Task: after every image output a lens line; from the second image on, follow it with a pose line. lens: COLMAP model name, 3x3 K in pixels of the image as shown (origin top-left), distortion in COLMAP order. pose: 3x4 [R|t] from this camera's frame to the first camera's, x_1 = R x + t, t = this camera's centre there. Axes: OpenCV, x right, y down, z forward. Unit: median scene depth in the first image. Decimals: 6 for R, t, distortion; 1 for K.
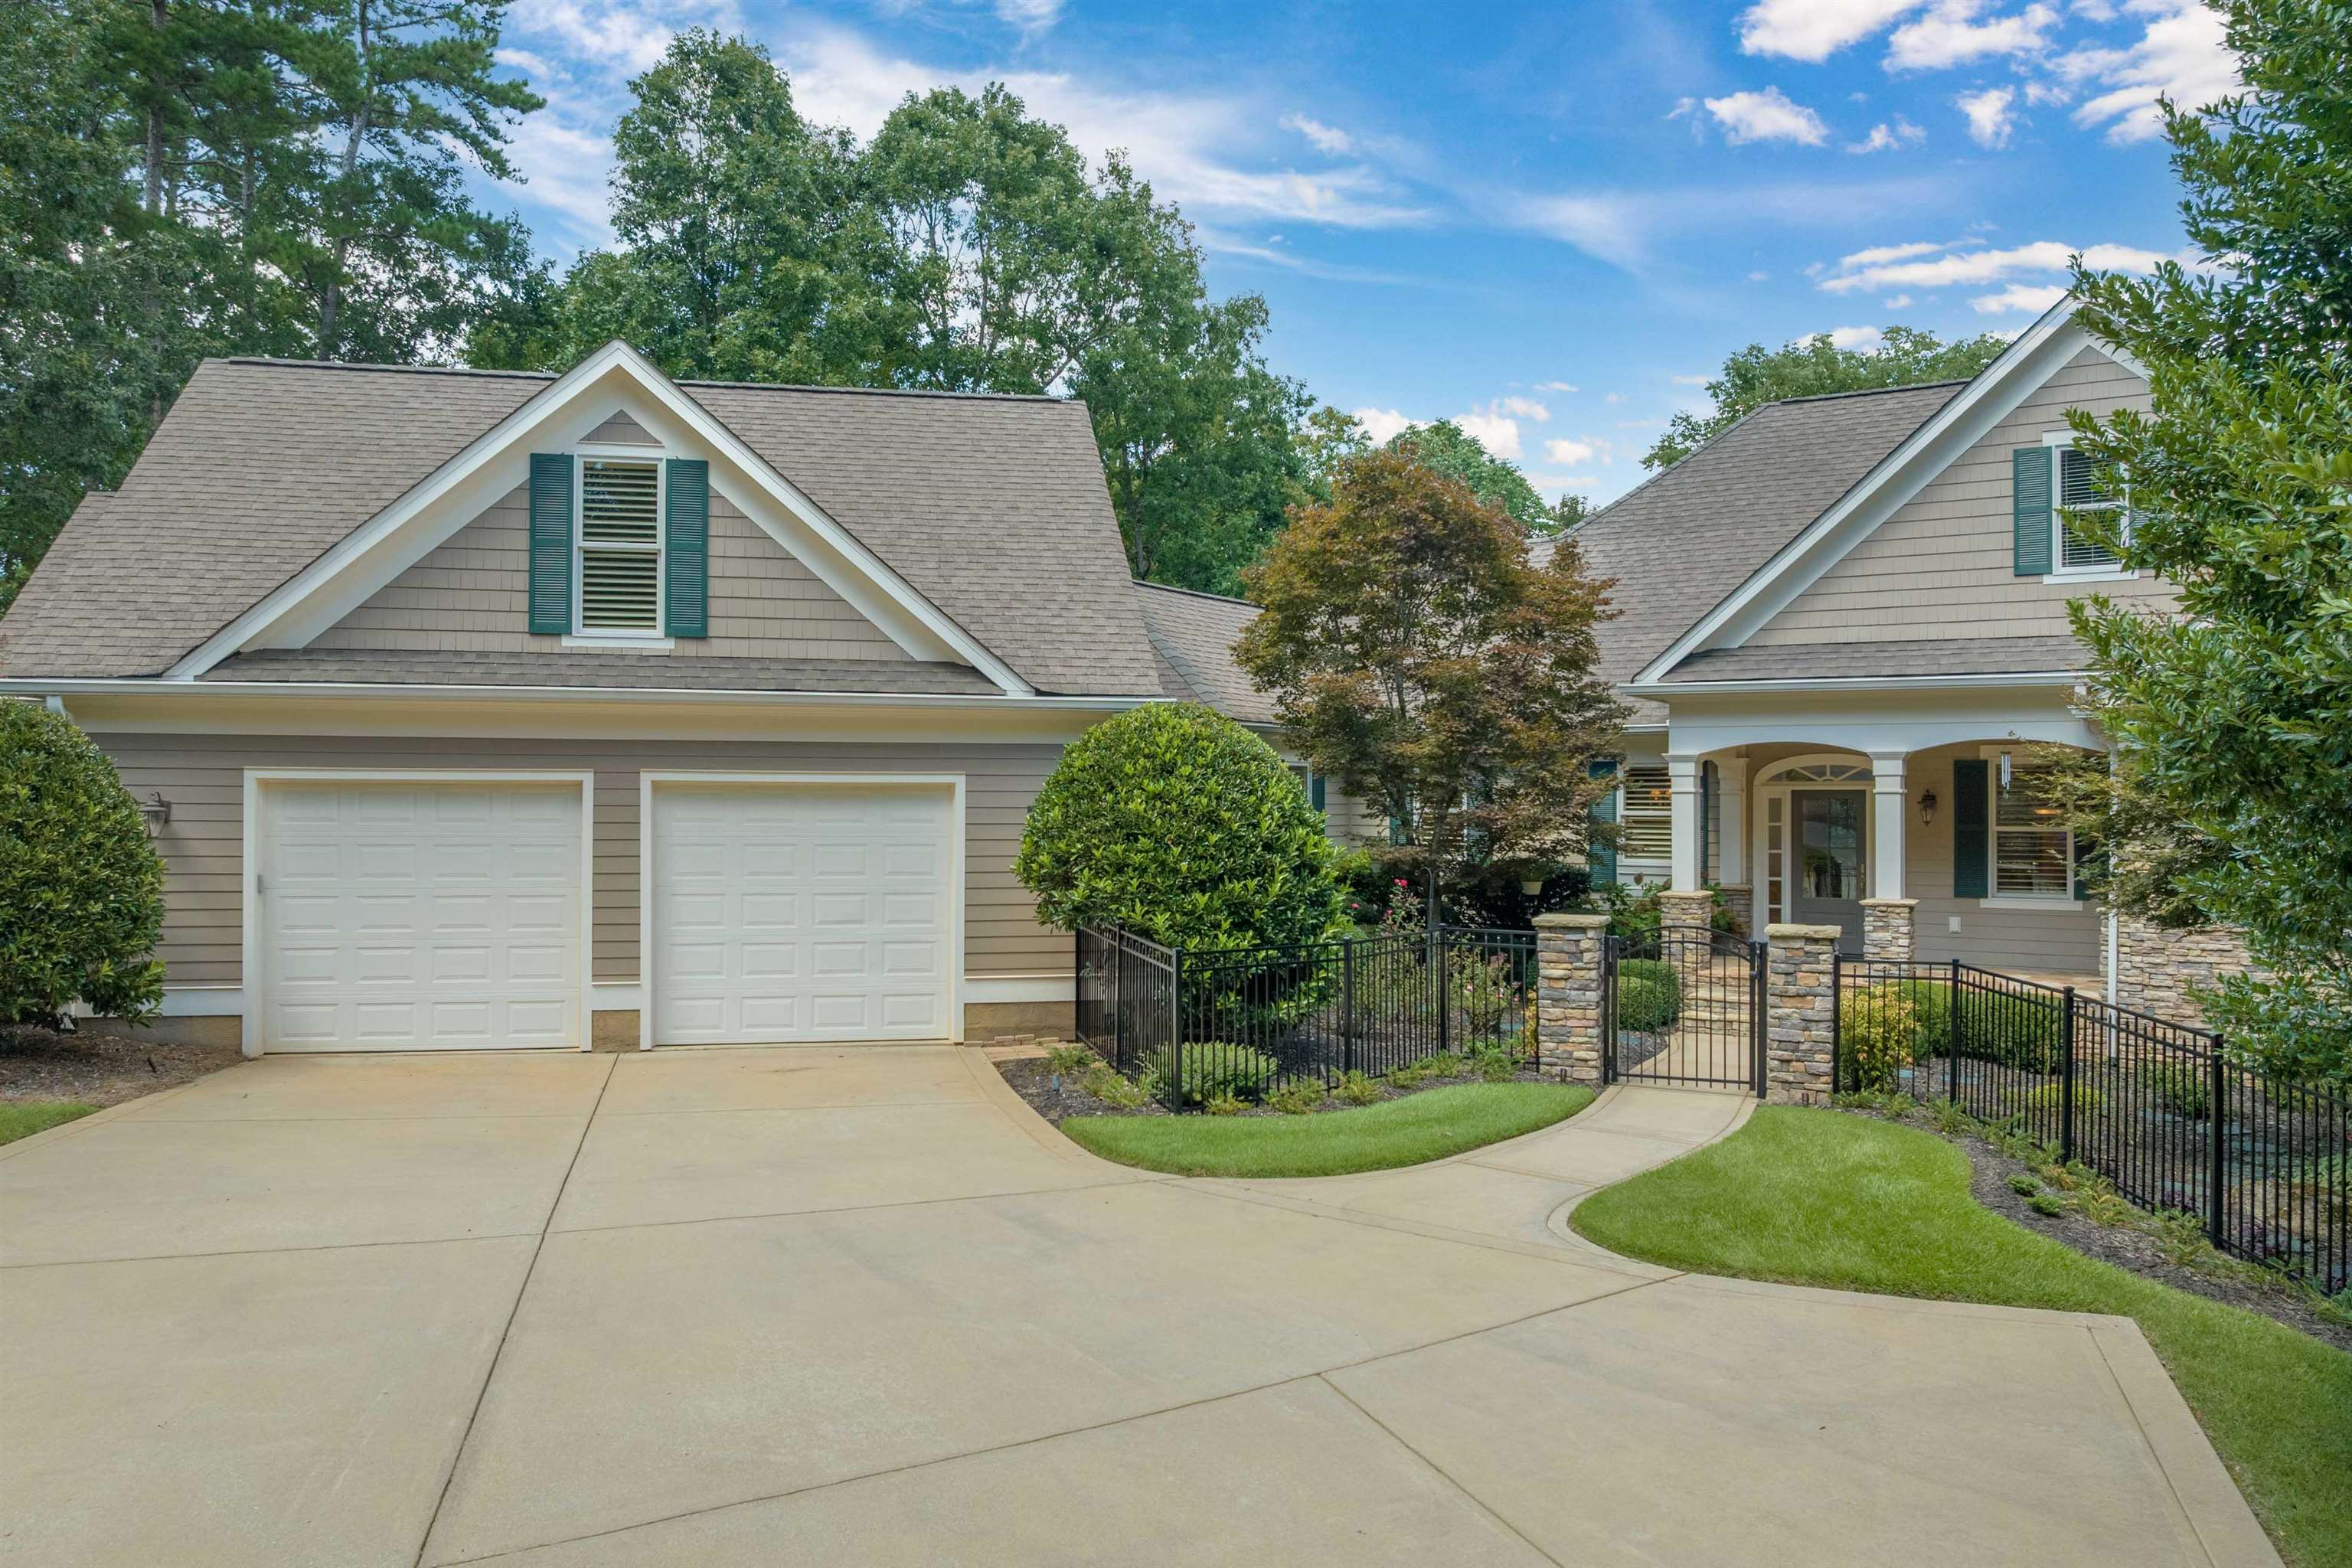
lens RADIAL K [[1656.2, 0, 1170.0], [0, 1656.2, 791.7], [0, 0, 1]] dist [-0.023246, -0.024302]
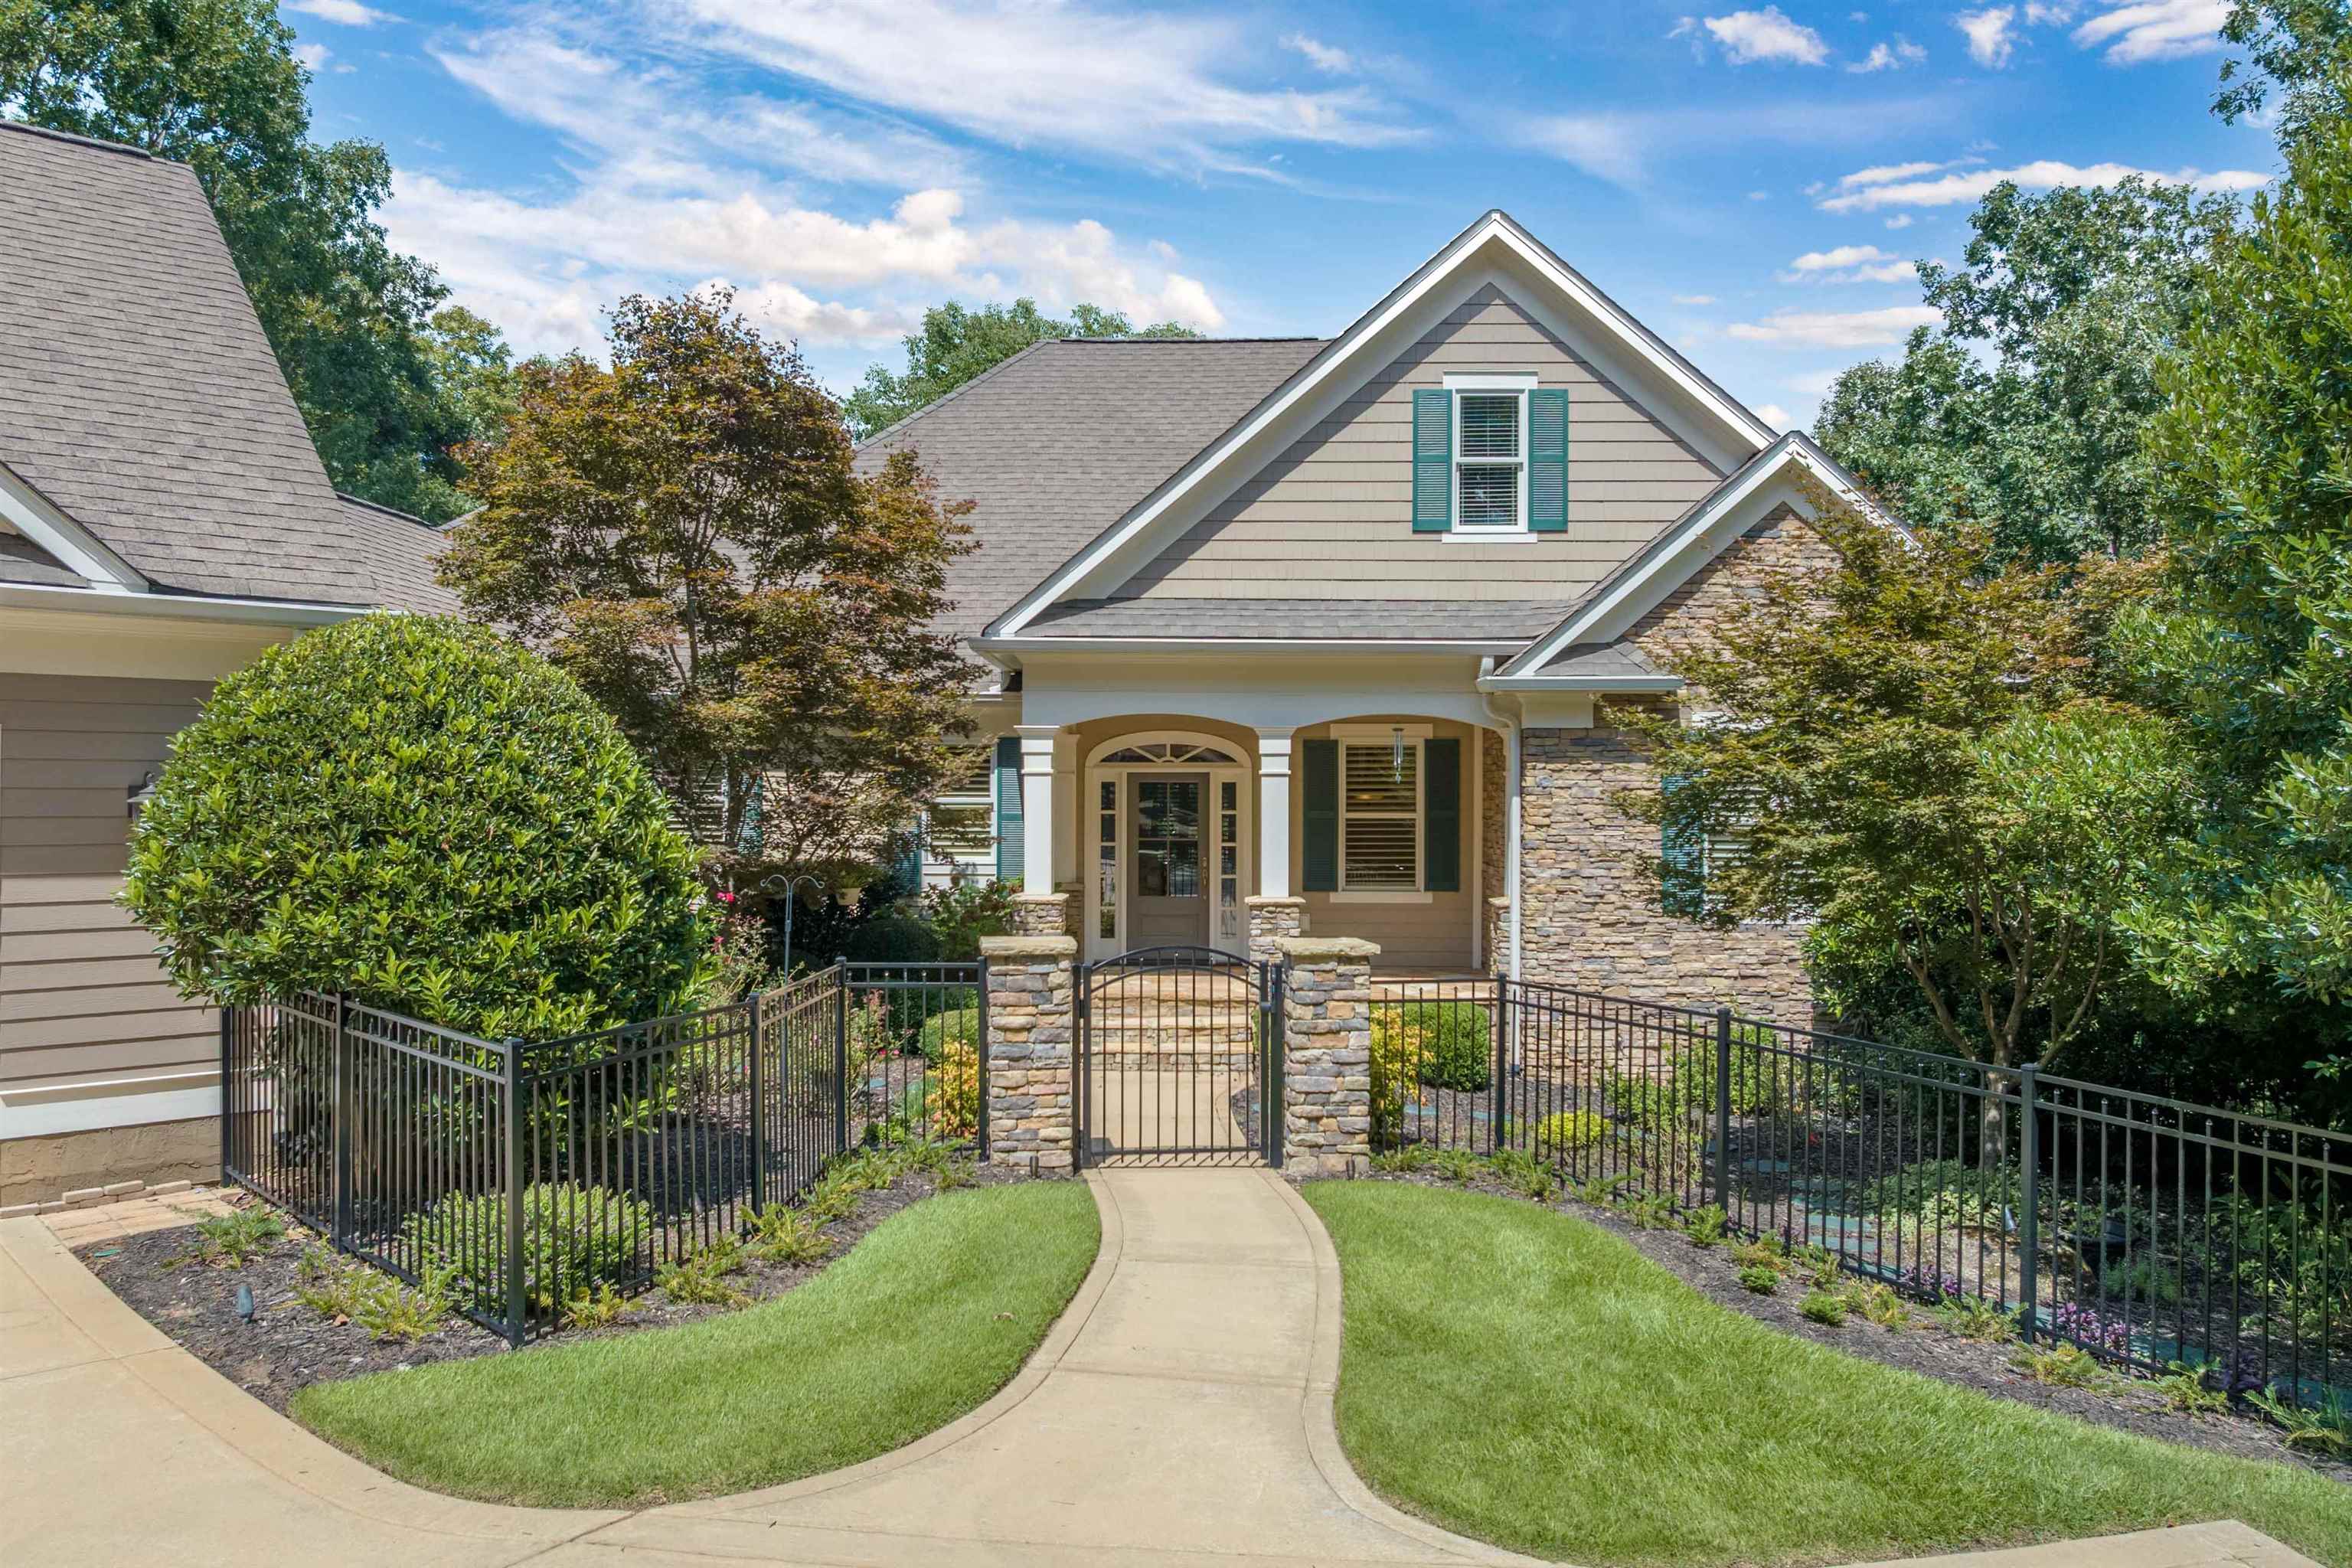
lens RADIAL K [[1656.2, 0, 1170.0], [0, 1656.2, 791.7], [0, 0, 1]] dist [-0.023246, -0.024302]
pose [[0.853145, 0.000411, 0.521674, -0.078358], [-0.002563, 0.999991, 0.003404, 0.008329], [-0.521668, -0.004241, 0.853138, 0.349249]]
